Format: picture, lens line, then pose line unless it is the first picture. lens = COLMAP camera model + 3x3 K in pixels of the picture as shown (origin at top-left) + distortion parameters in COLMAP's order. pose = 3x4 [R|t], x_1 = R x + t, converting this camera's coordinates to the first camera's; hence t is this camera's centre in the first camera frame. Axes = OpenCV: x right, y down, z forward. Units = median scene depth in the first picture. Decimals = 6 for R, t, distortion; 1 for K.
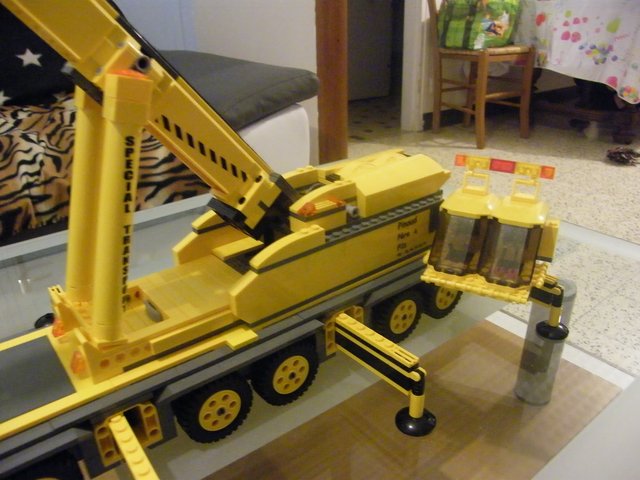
lens RADIAL K [[517.5, 0, 319.2], [0, 517.5, 241.6], [0, 0, 1]] dist [-0.156186, 0.115790]
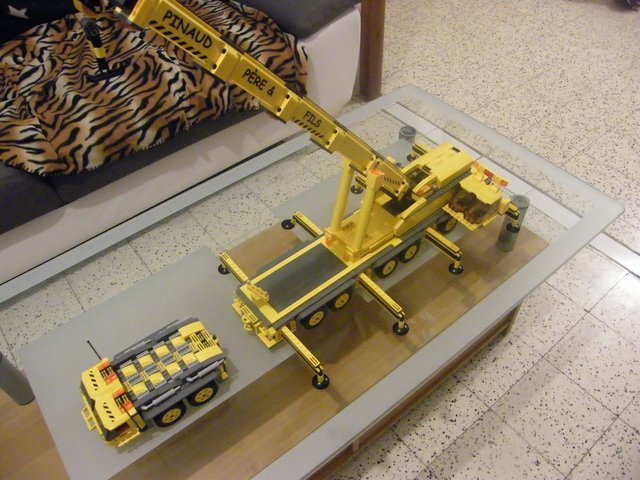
lens RADIAL K [[517.5, 0, 319.9], [0, 517.5, 238.4], [0, 0, 1]] dist [-0.156186, 0.115790]
pose [[0.999933, -0.010720, 0.004450, -0.189906], [0.008253, 0.926221, 0.376891, -0.289727], [-0.008162, -0.376829, 0.926247, -0.510887]]
